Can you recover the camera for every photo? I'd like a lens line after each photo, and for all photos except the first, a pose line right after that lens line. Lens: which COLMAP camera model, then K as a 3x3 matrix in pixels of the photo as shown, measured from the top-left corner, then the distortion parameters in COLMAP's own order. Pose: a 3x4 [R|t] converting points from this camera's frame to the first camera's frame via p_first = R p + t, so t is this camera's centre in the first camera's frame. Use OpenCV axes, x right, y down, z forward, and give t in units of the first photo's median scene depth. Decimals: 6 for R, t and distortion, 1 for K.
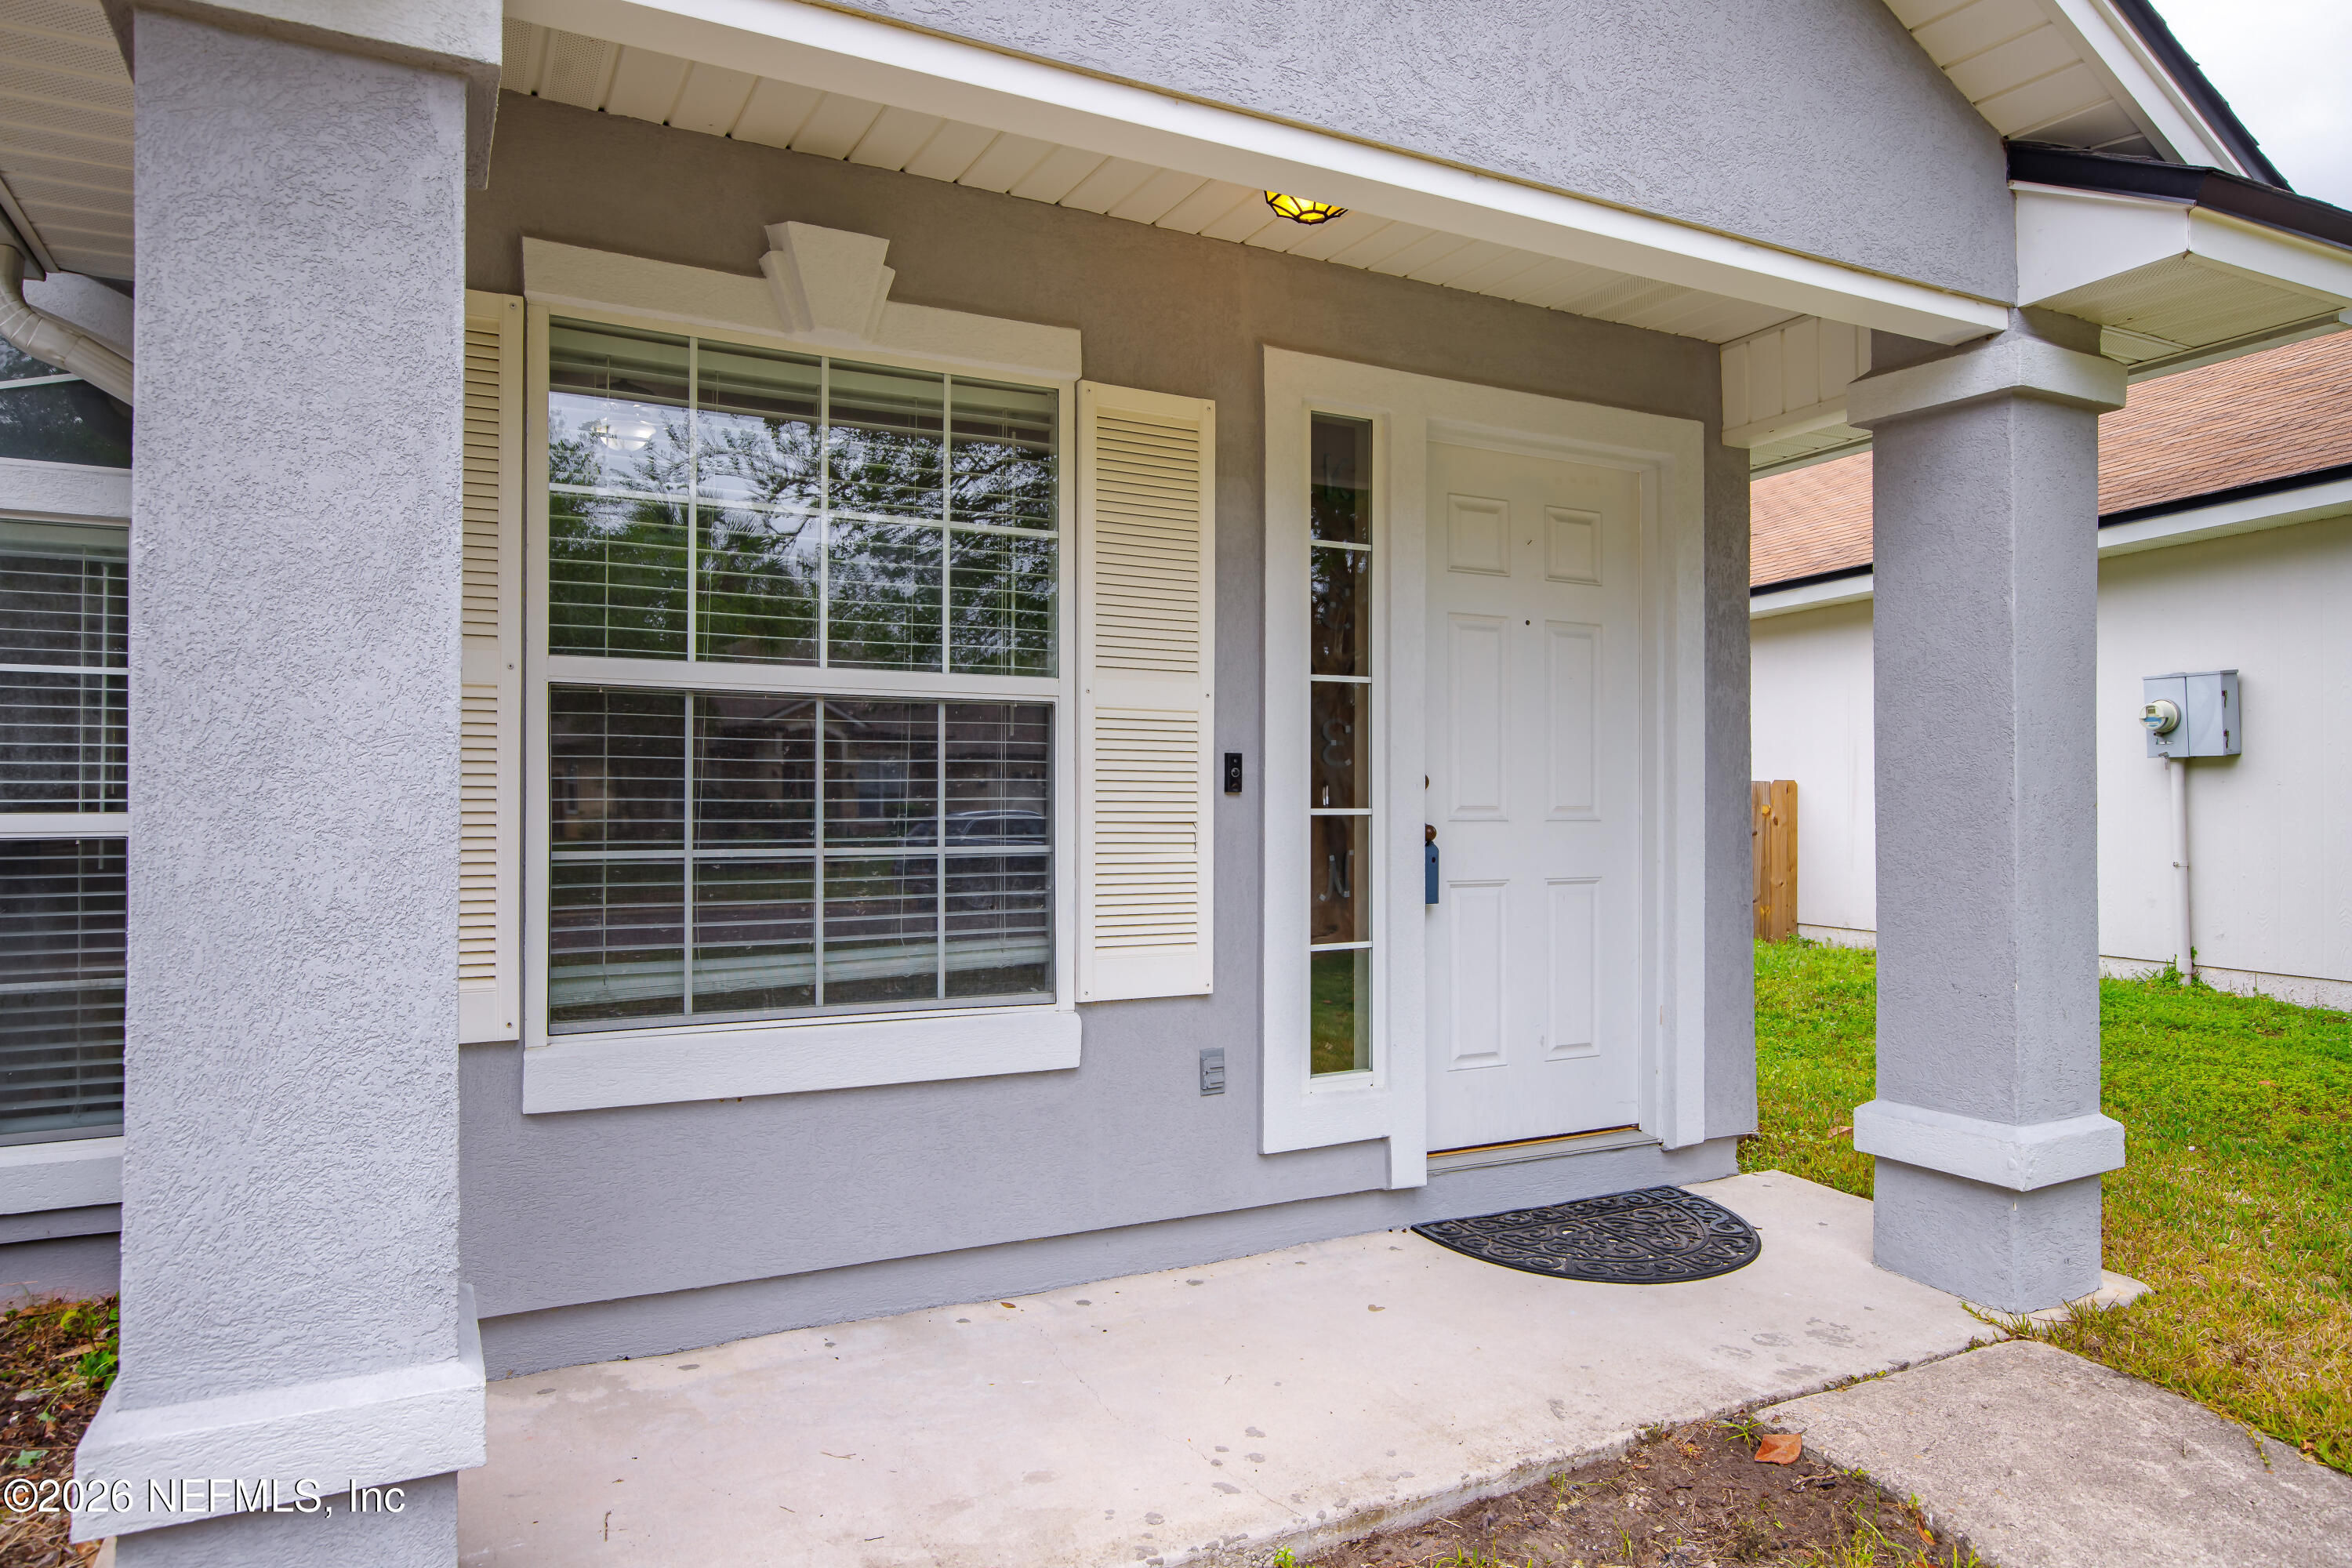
lens RADIAL K [[1447.8, 0, 1176.0], [0, 1447.8, 784.0], [0, 0, 1]] dist [0.017669, -0.000151]
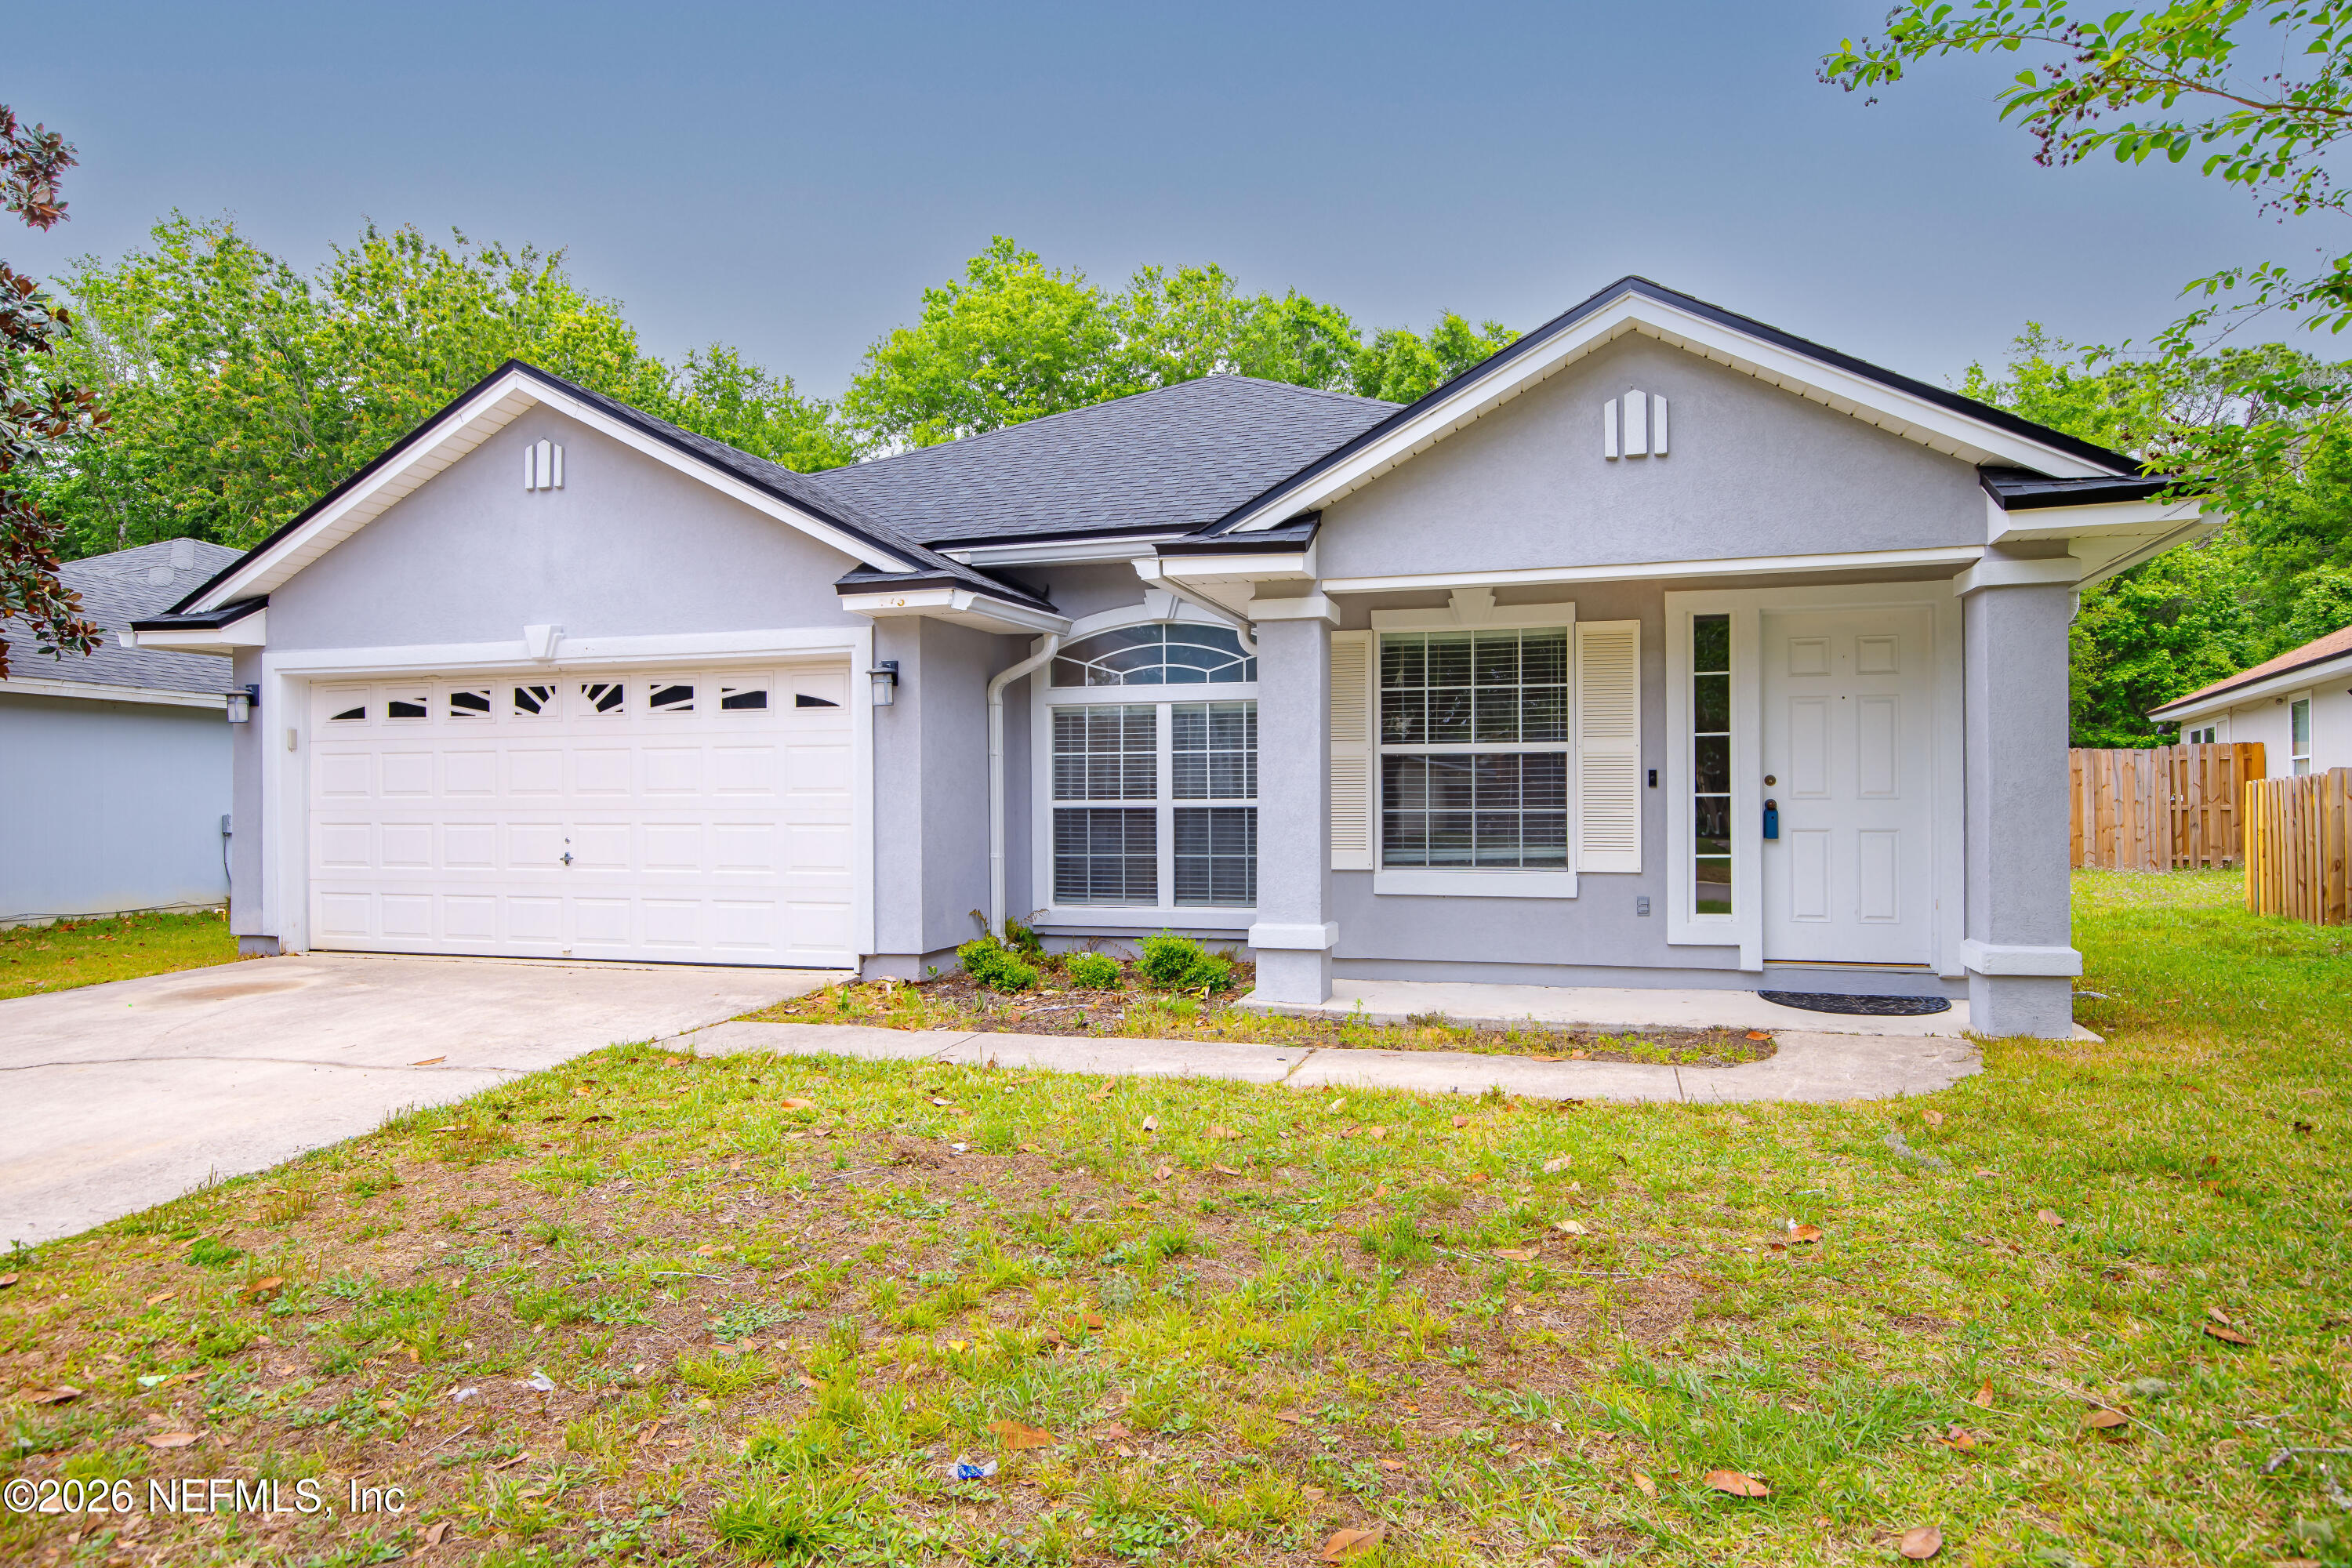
lens RADIAL K [[1082.1, 0, 1222.8], [0, 1082.1, 801.1], [0, 0, 1]] dist [0.009807, 0.000081]
pose [[0.746891, -0.005811, -0.664921, 0.709195], [0.015278, 0.999848, 0.008423, 0.004015], [0.664771, -0.016450, 0.746866, -0.783969]]
